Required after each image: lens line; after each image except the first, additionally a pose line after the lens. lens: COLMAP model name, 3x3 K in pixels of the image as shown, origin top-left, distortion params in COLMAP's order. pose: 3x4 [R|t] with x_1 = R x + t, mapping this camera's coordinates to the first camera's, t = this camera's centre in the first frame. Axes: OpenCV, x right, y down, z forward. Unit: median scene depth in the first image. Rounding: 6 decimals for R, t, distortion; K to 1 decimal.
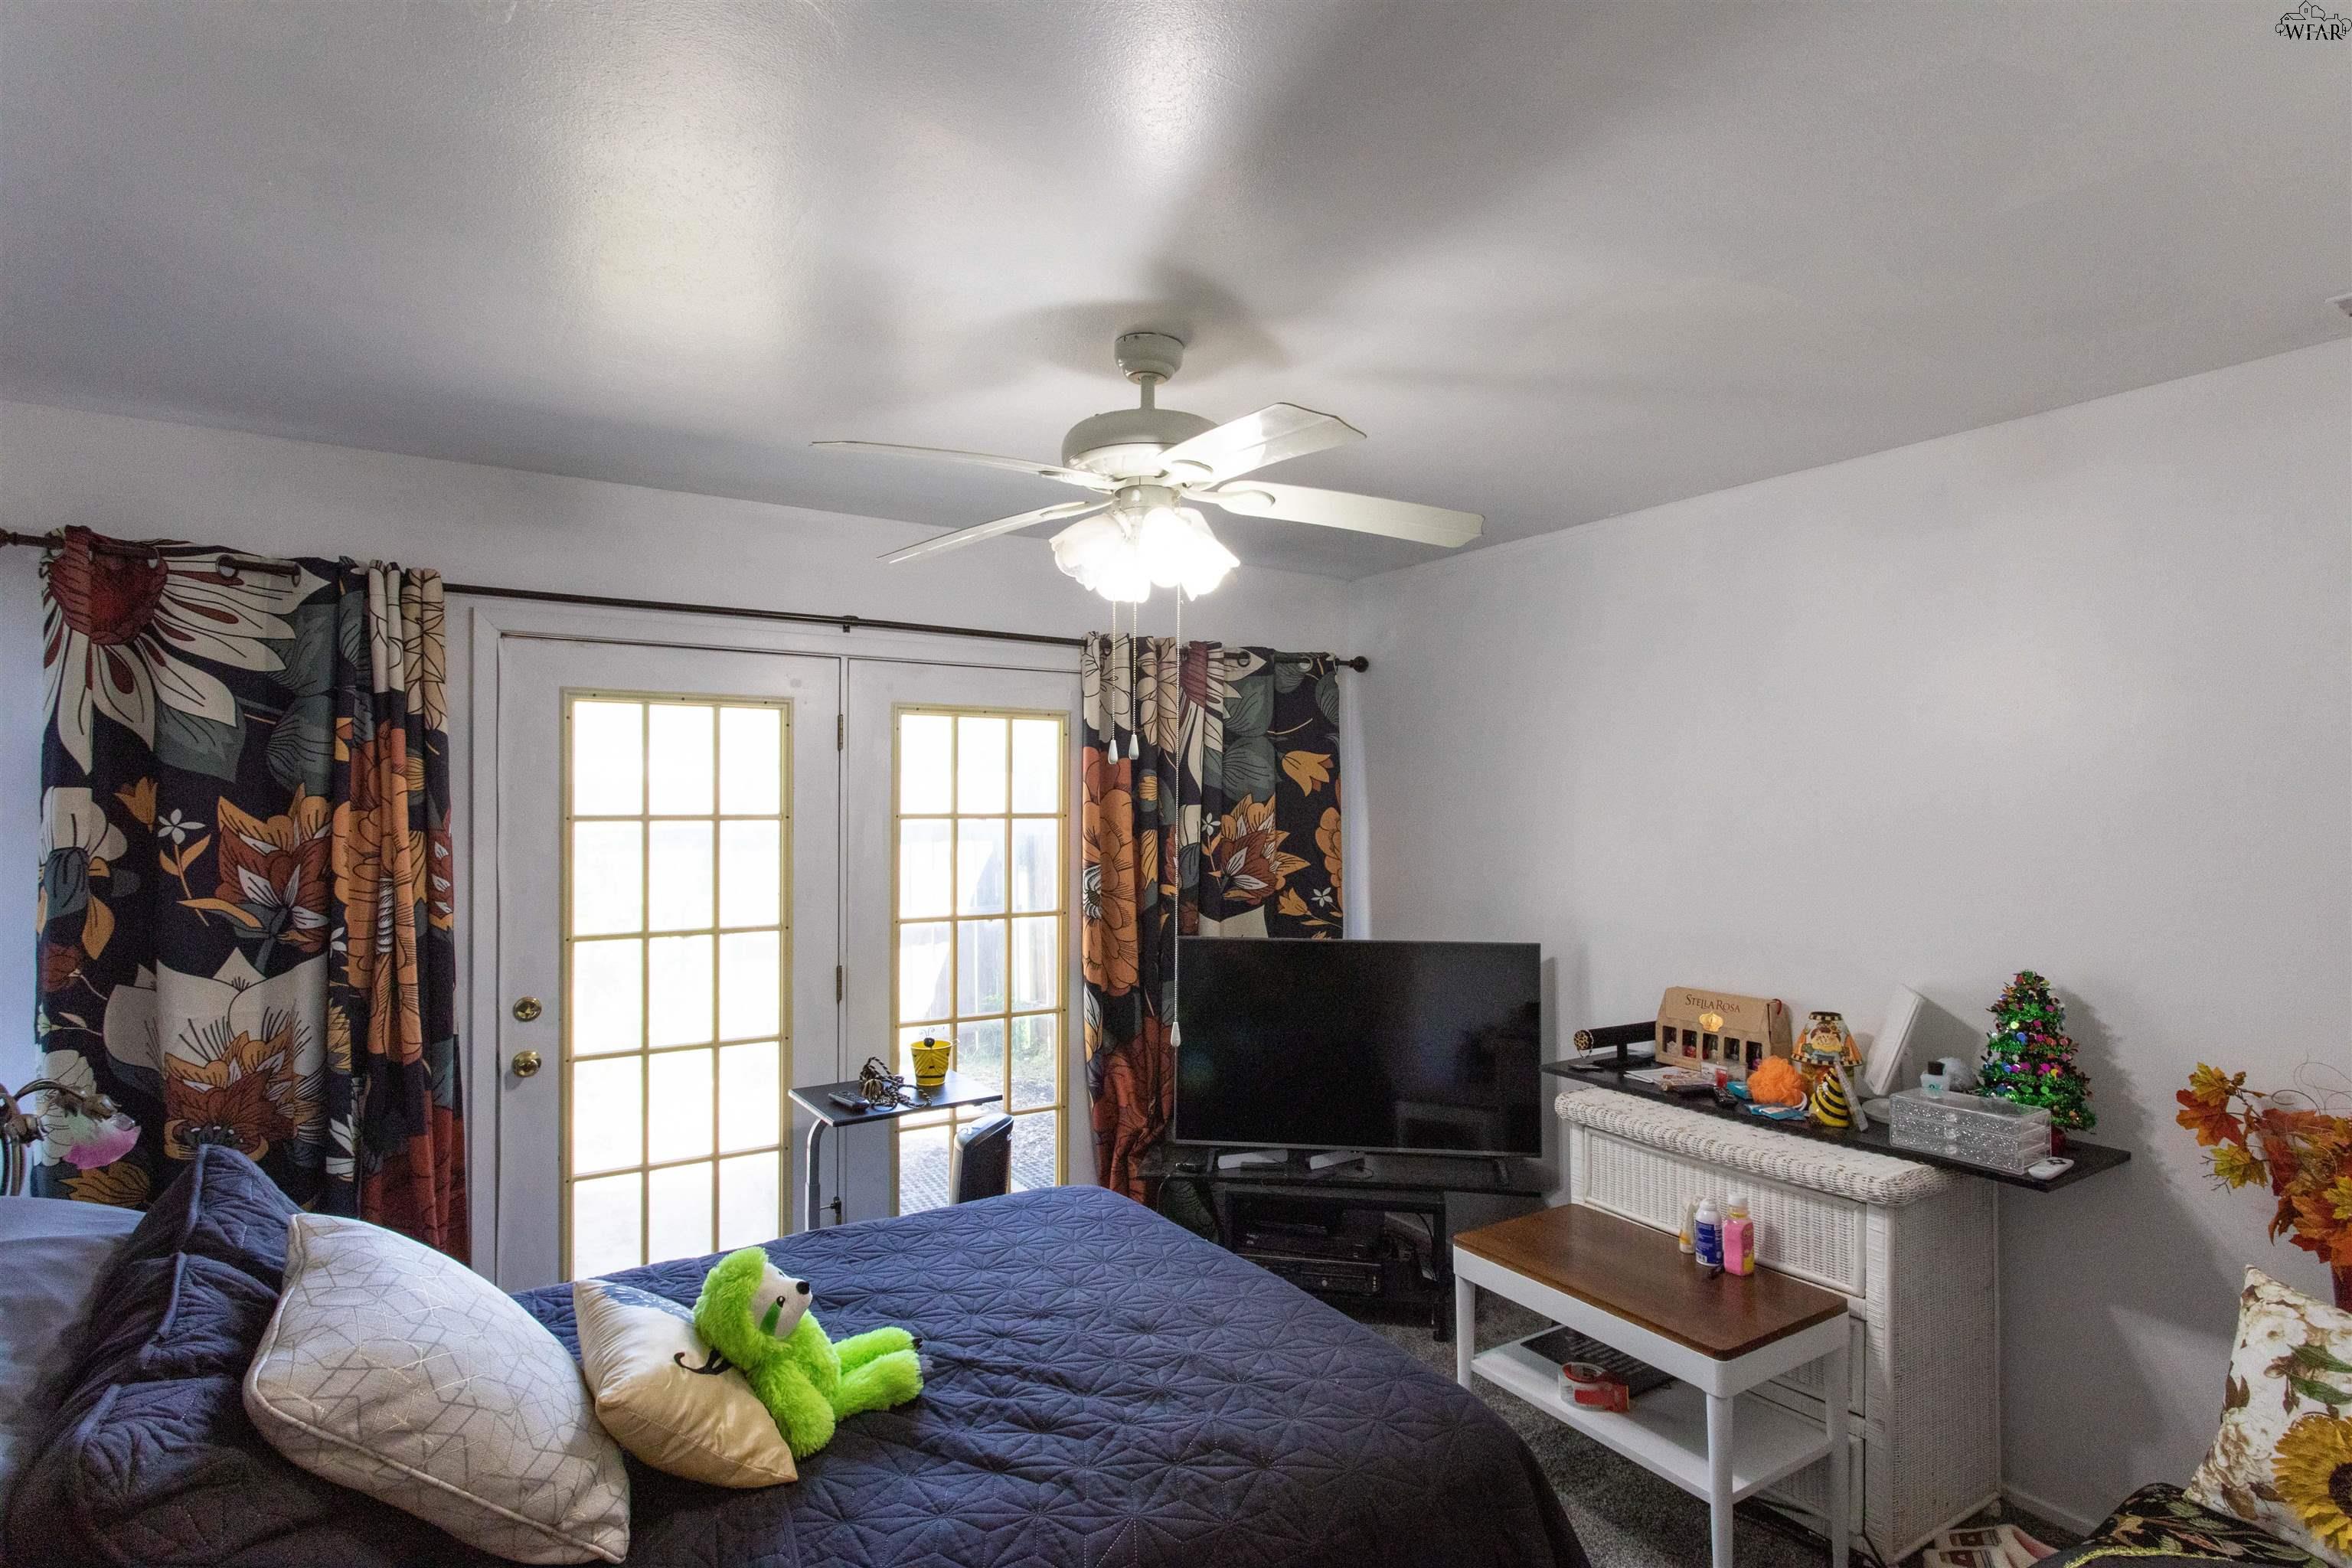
lens RADIAL K [[1124.6, 0, 1152.9], [0, 1124.6, 795.4], [0, 0, 1]] dist [0.001489, 0.001284]
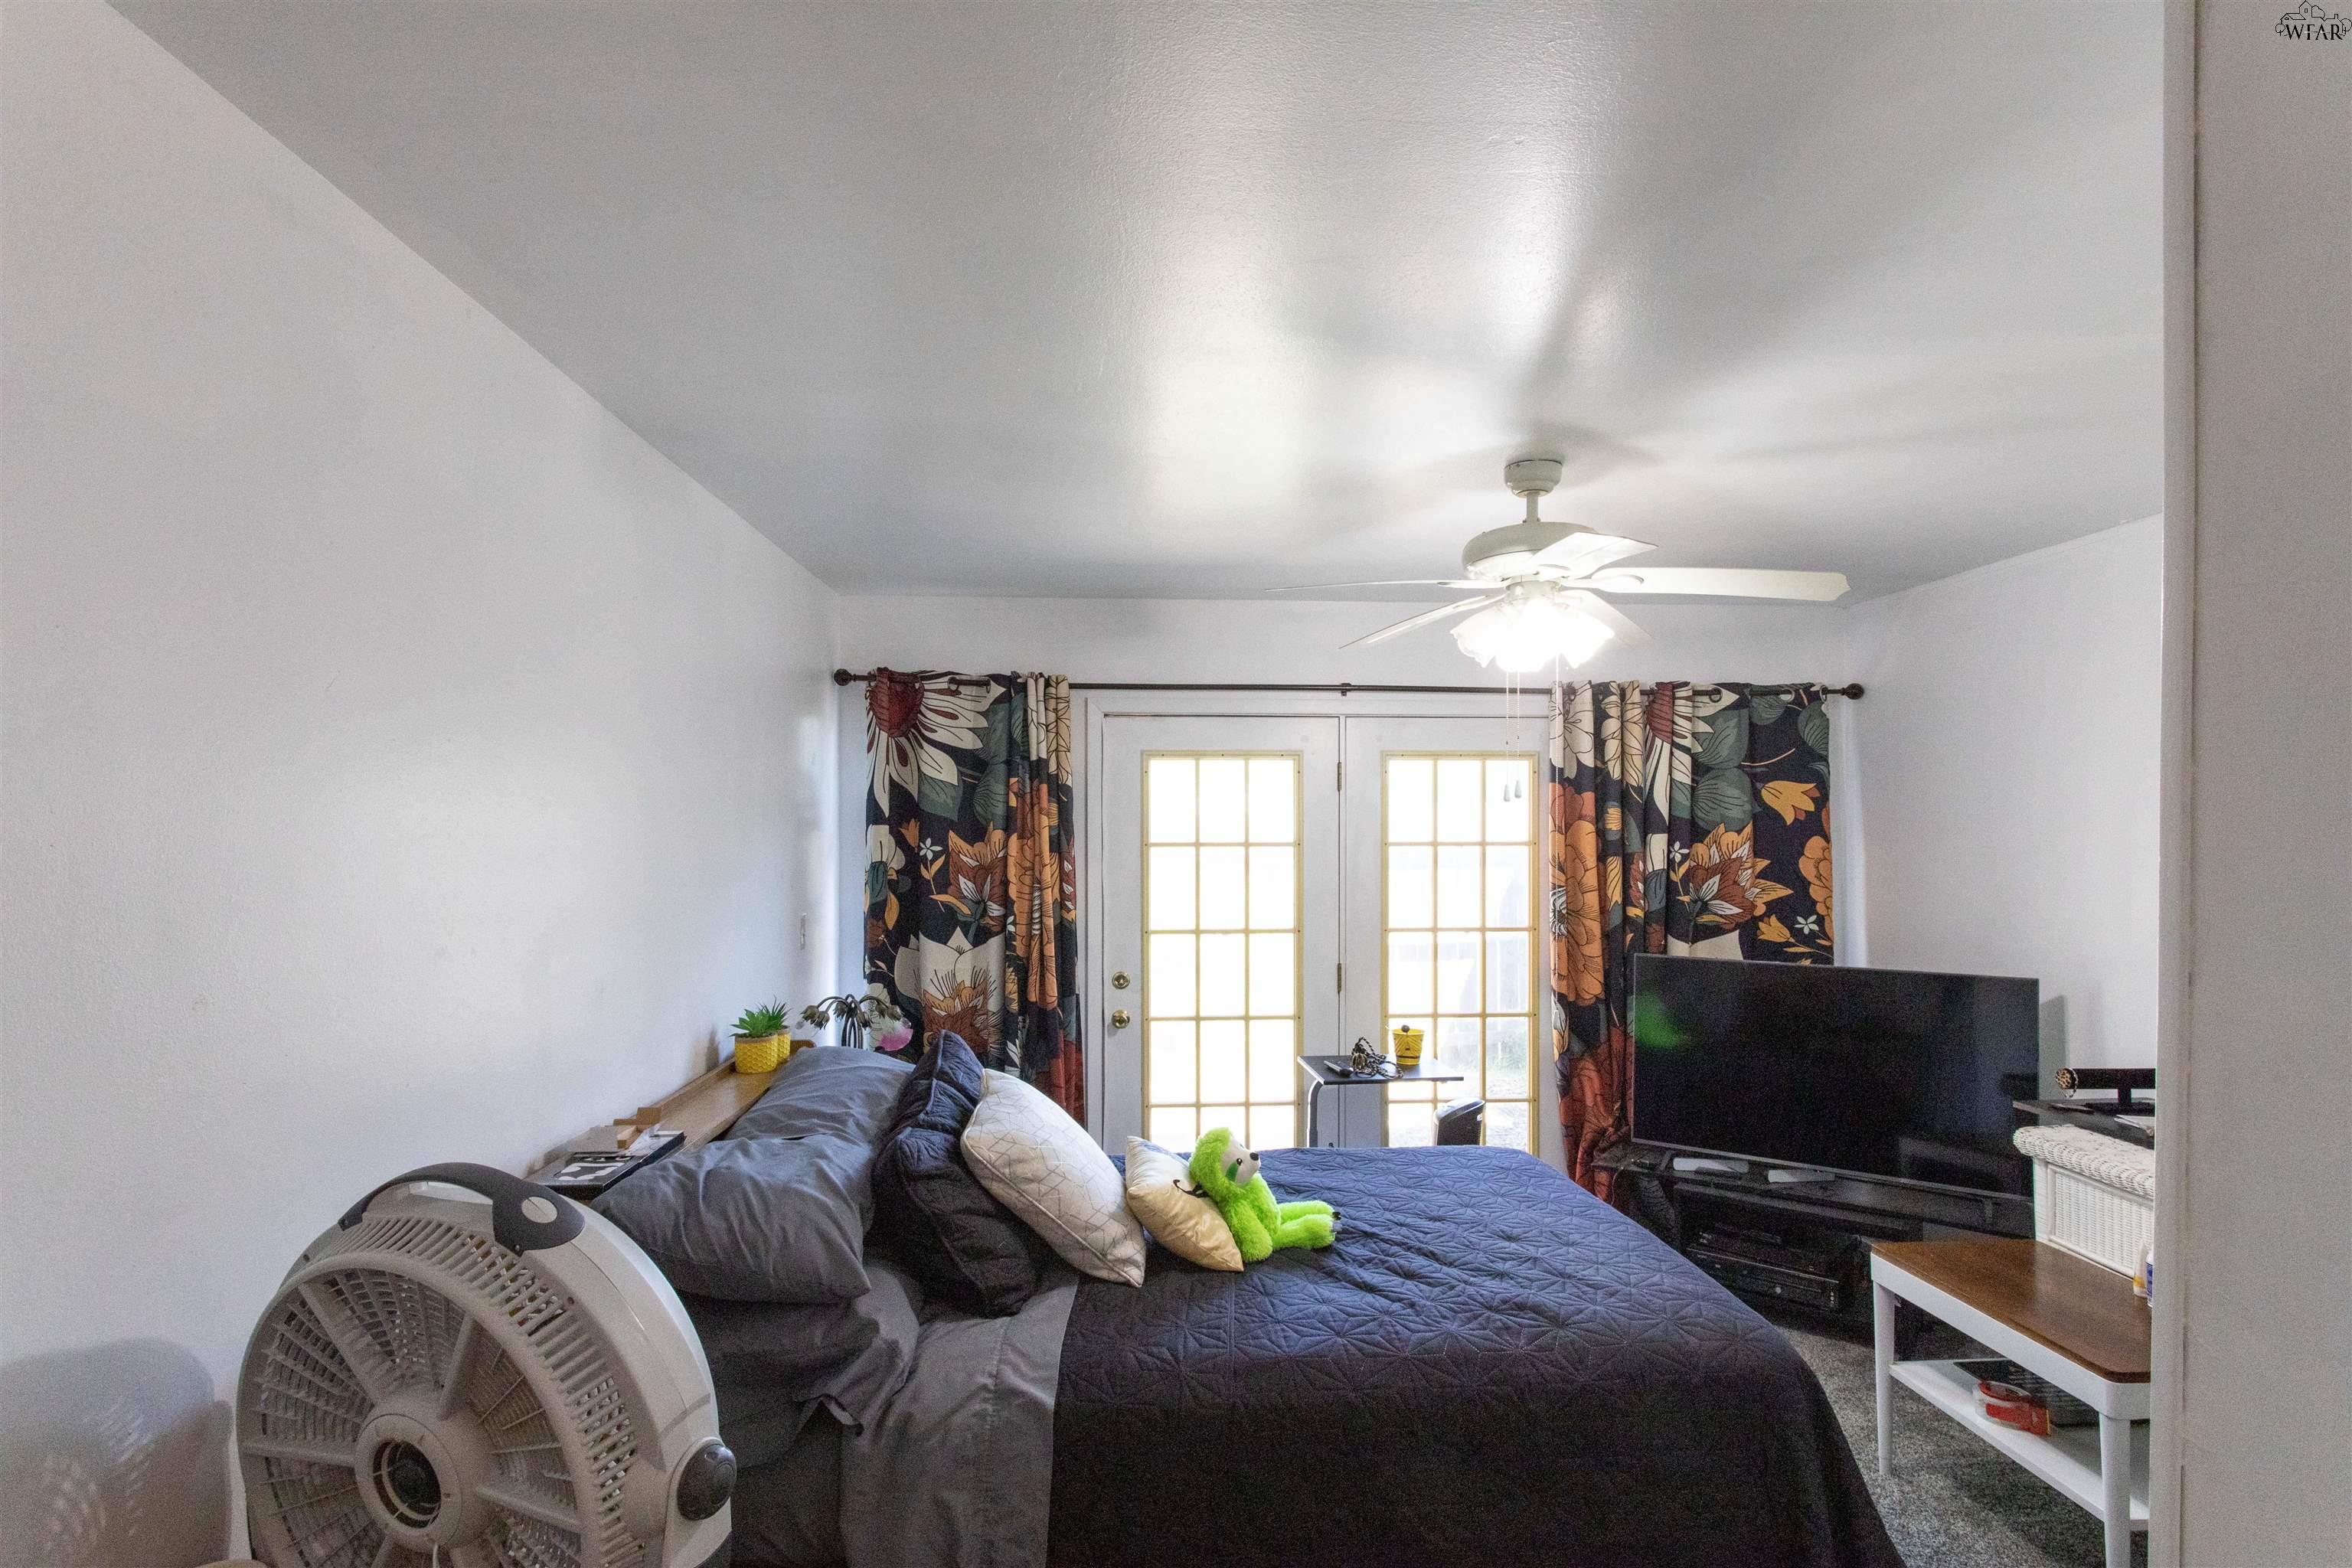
lens RADIAL K [[1124.6, 0, 1186.3], [0, 1124.6, 799.0], [0, 0, 1]] dist [0.001489, 0.001284]
pose [[0.885081, -0.016078, -0.465159, 0.194752], [0.006117, 0.999719, -0.022916, -0.004301], [0.465397, 0.017437, 0.884930, -0.236220]]
